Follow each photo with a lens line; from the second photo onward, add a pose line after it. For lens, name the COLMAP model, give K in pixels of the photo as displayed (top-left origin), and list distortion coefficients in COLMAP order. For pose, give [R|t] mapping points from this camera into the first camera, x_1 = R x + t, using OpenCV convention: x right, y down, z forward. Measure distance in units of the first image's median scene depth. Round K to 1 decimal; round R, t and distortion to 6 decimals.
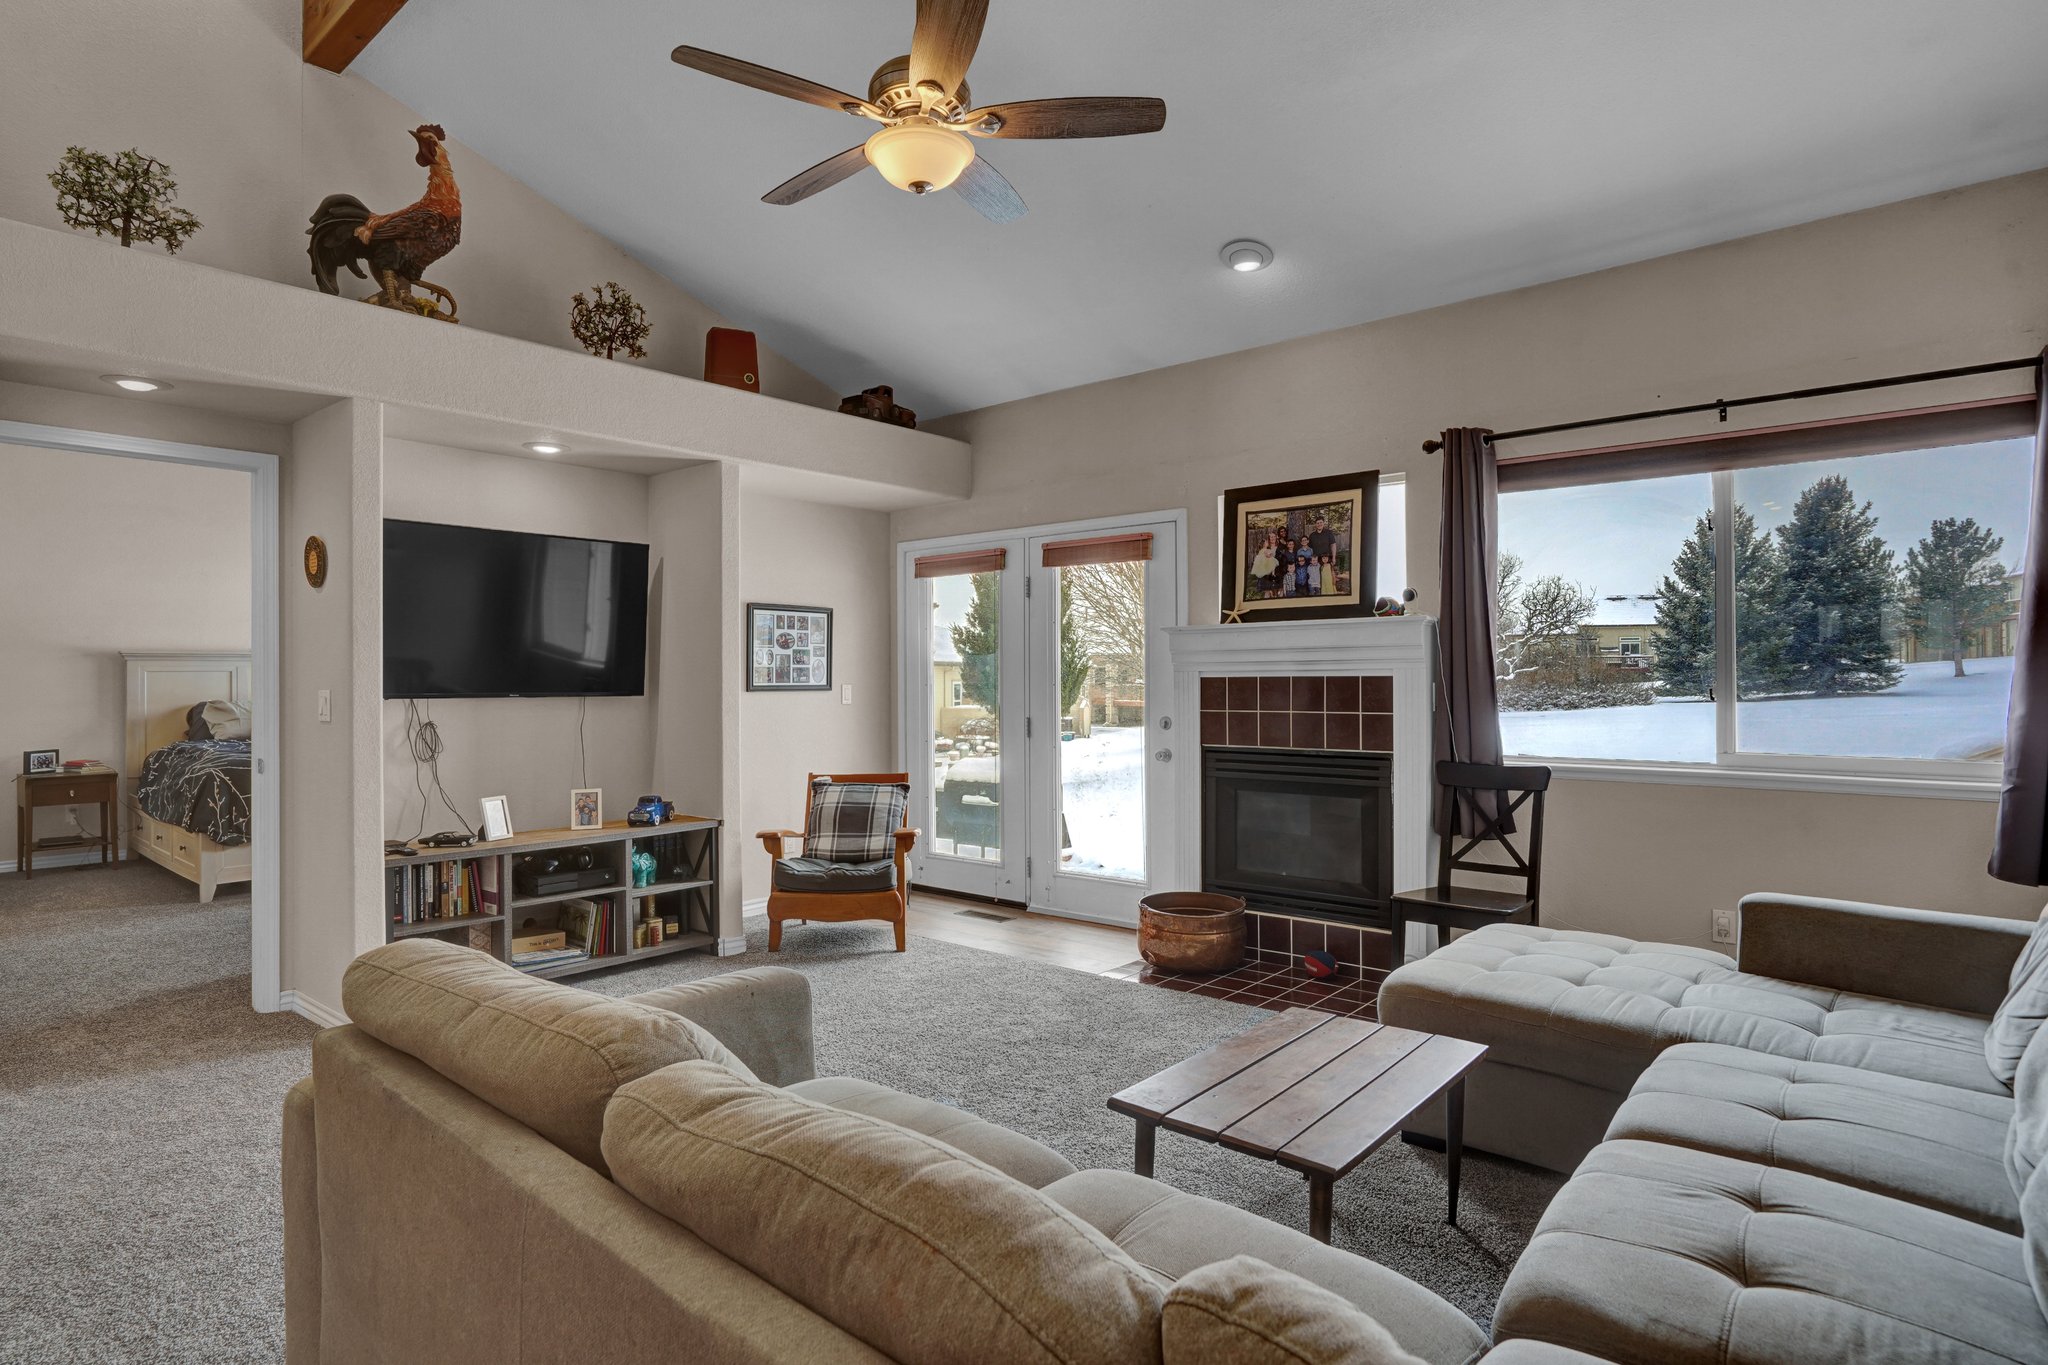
lens RADIAL K [[1087.3, 0, 1015.9], [0, 1087.3, 671.2], [0, 0, 1]] dist [-0.028602, 0.012751]
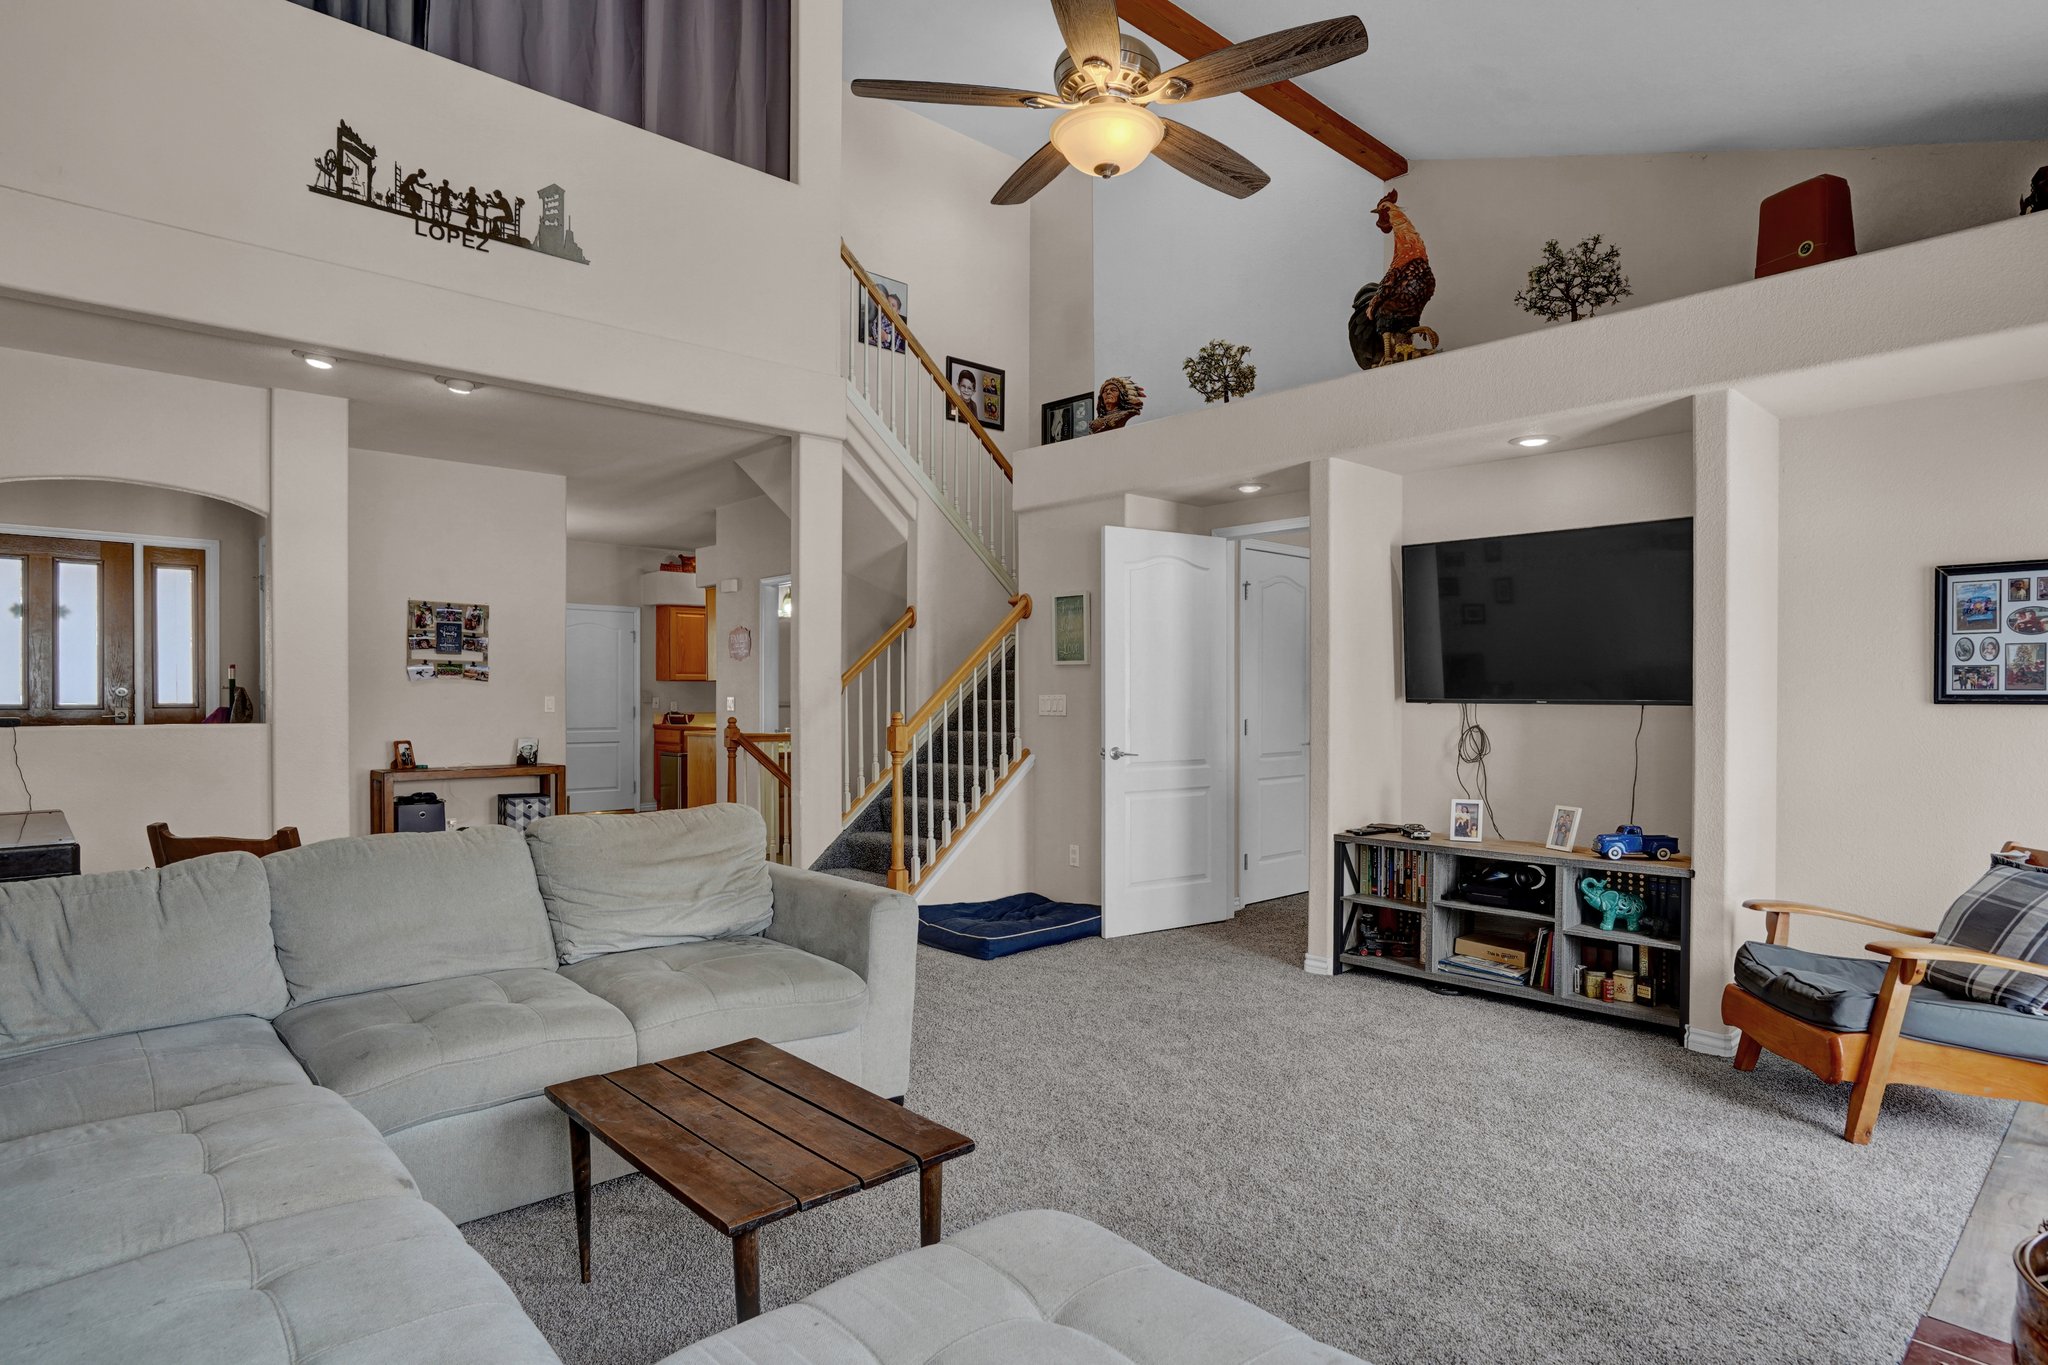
lens RADIAL K [[1087.3, 0, 1016.8], [0, 1087.3, 703.0], [0, 0, 1]] dist [-0.028602, 0.012751]
pose [[-0.101035, 0.012912, -0.994799, 0.544181], [0.007379, 0.999898, 0.012229, 0.008011], [0.994855, -0.006105, -0.101120, 0.631139]]
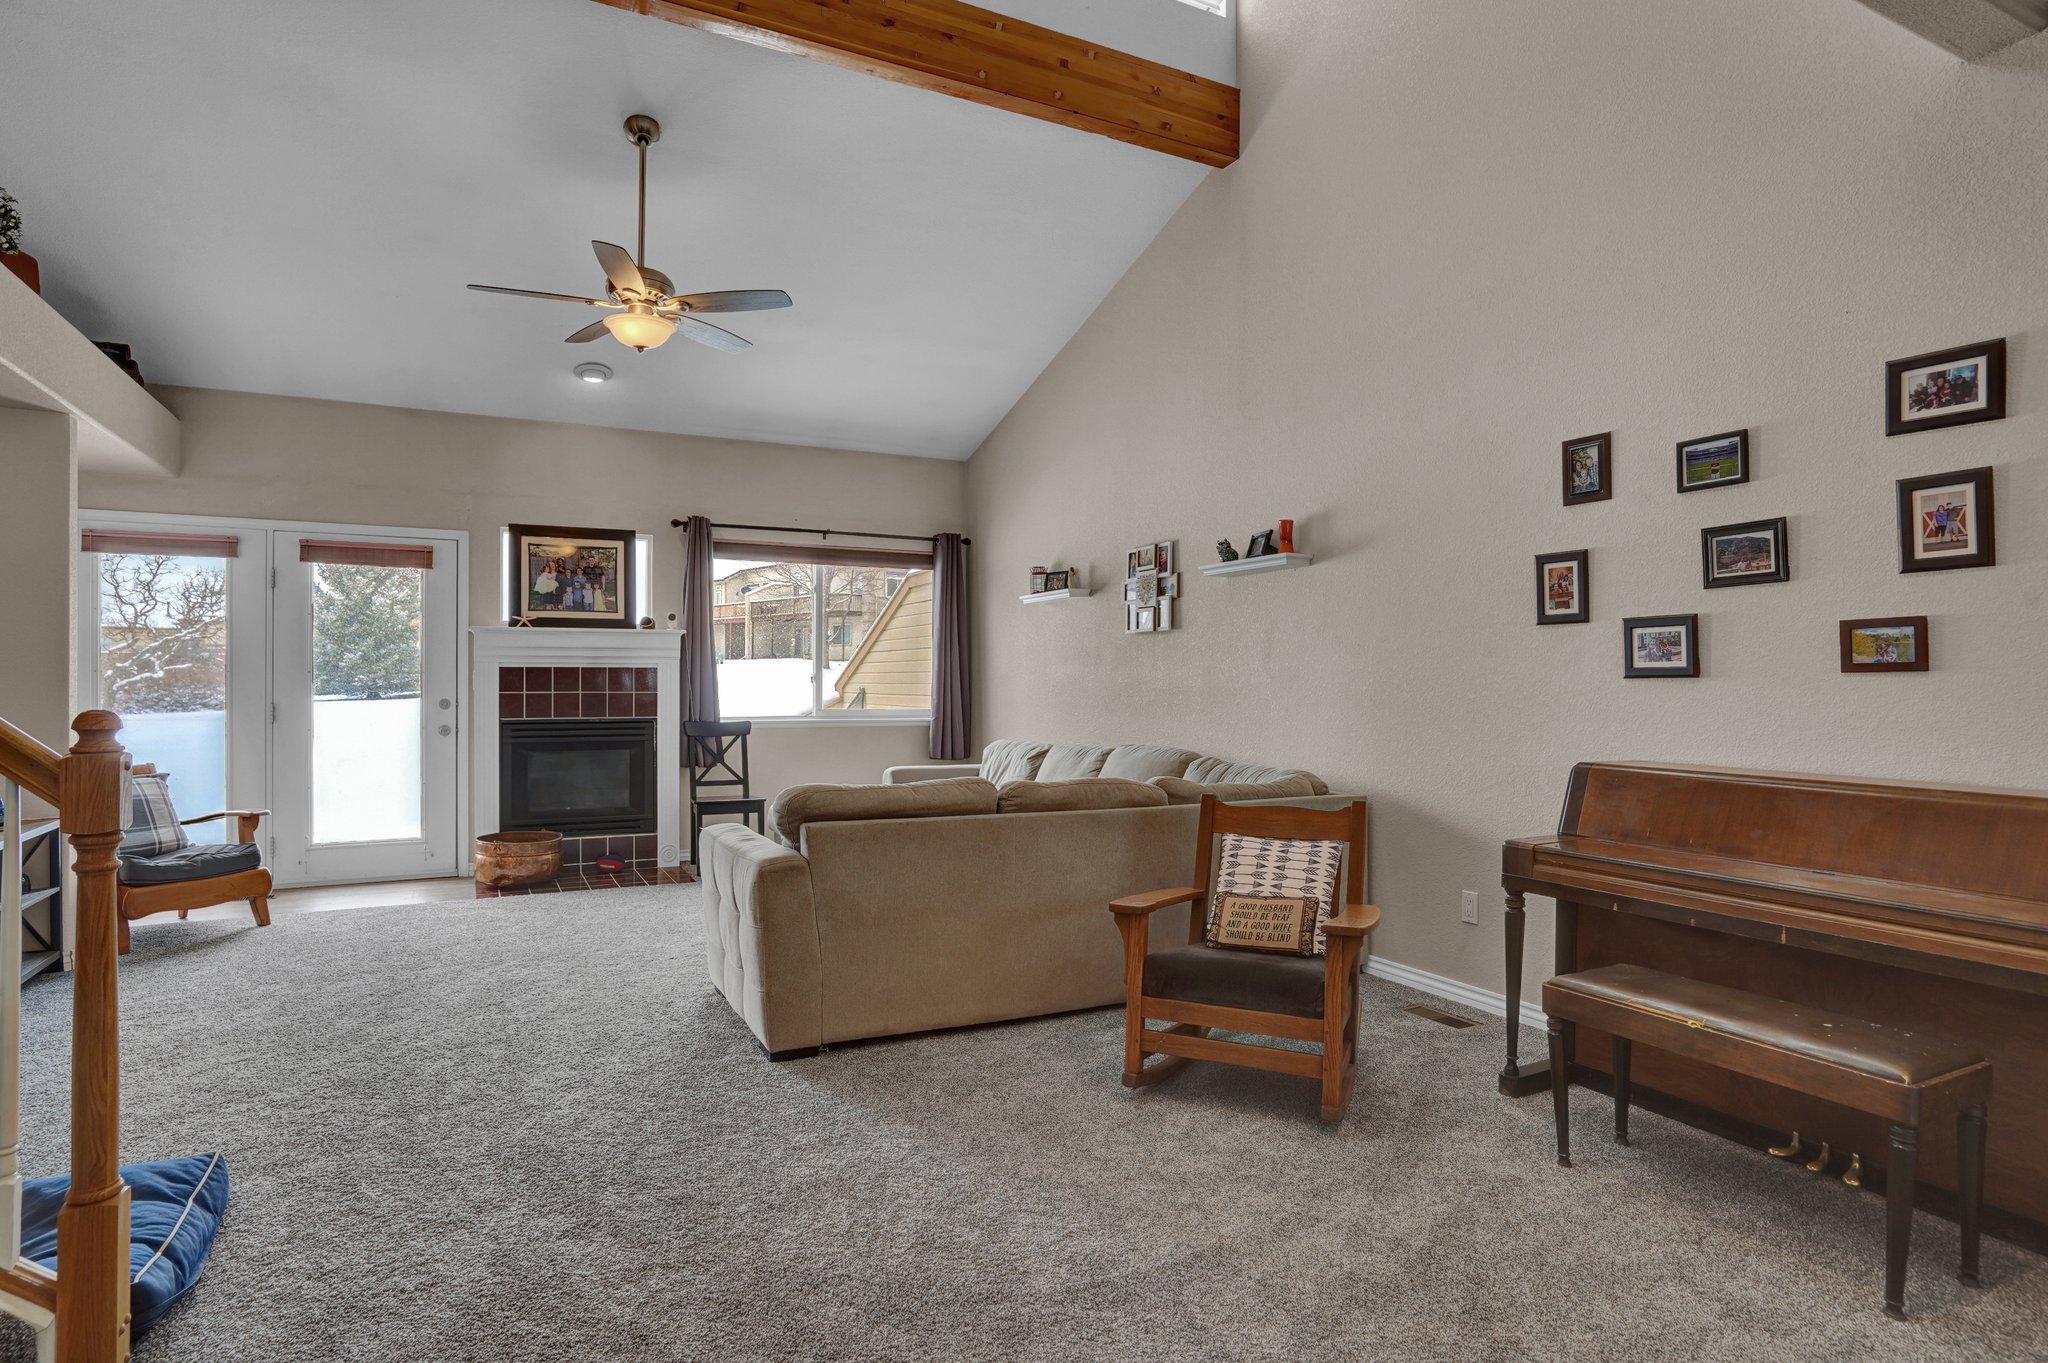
lens RADIAL K [[1087.3, 0, 1026.7], [0, 1087.3, 678.5], [0, 0, 1]] dist [-0.028602, 0.012751]
pose [[0.377417, 0.006563, 0.926020, -0.813763], [-0.012324, 0.999922, -0.002064, 0.014657], [-0.925961, -0.010633, 0.377469, -0.066456]]
